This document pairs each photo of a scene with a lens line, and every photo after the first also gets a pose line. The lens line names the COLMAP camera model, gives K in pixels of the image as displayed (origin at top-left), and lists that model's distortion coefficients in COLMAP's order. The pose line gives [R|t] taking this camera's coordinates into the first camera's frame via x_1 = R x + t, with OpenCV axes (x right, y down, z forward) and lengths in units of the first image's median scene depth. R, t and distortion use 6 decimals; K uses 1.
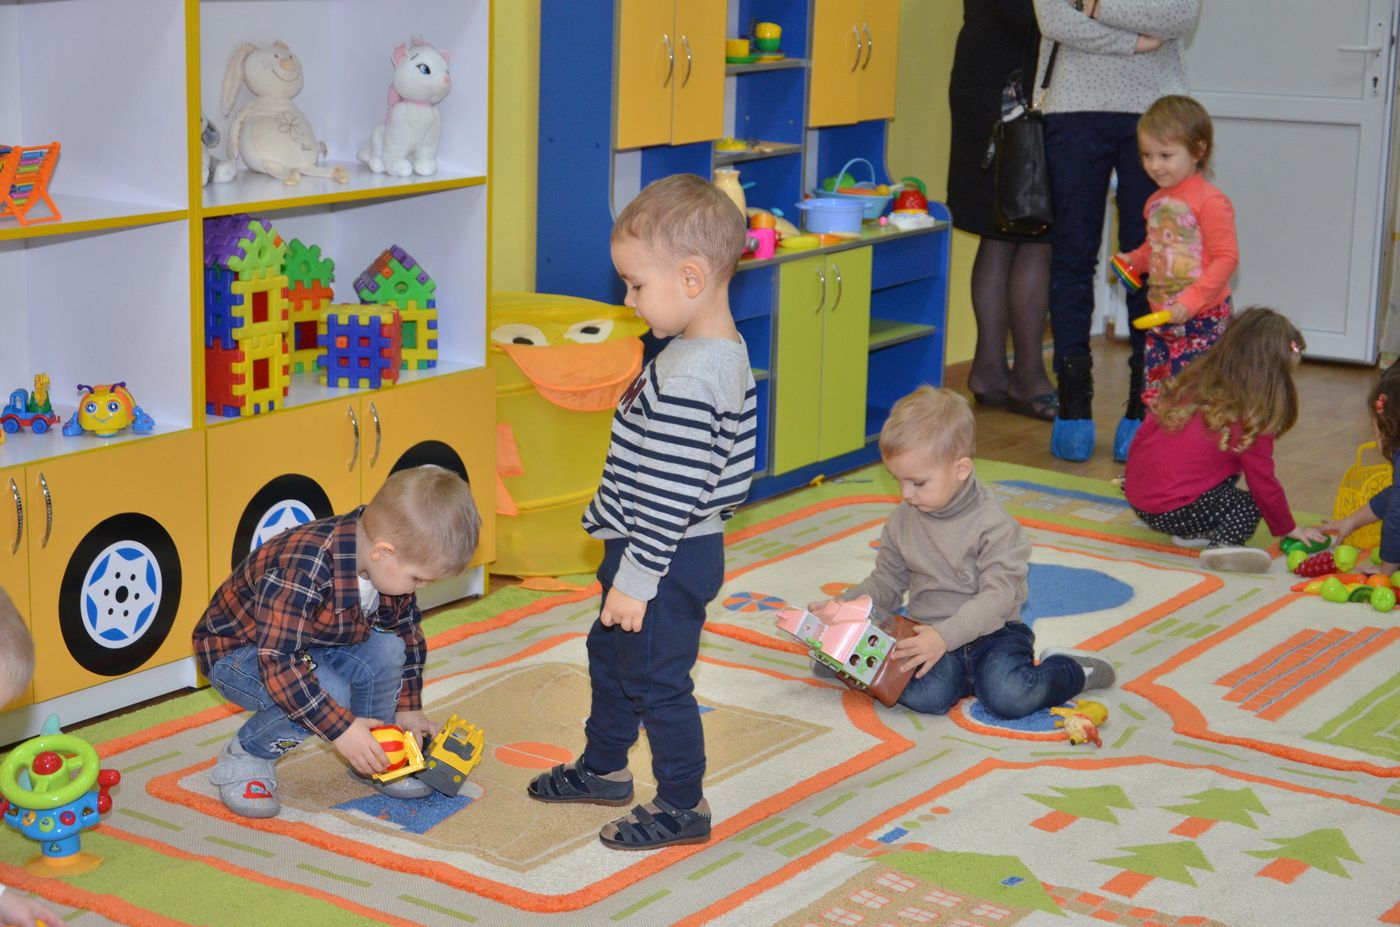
lens RADIAL K [[2609.0, 0, 699.5], [0, 2609.0, 462.0], [0, 0, 1]] dist [-0.057901, 0.000000]
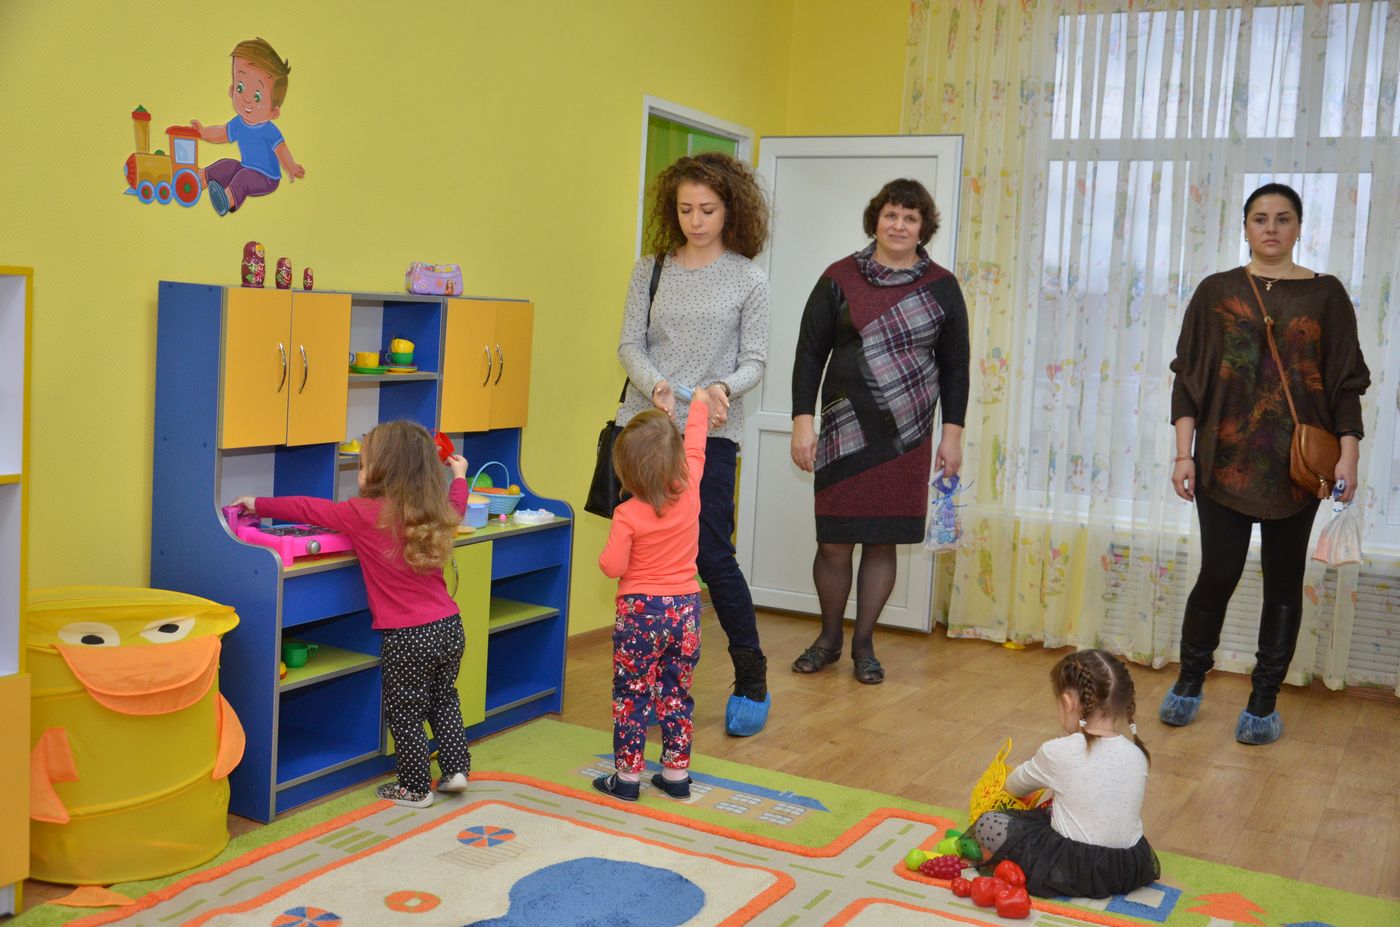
lens RADIAL K [[1493.3, 0, 700.9], [0, 1493.3, 462.7], [0, 0, 1]] dist [-0.023584, 0.000000]
pose [[0.995139, 0.022341, 0.095914, 0.095918], [-0.011508, 0.993636, -0.112050, -0.047467], [-0.097807, 0.110401, 0.989063, 0.373505]]
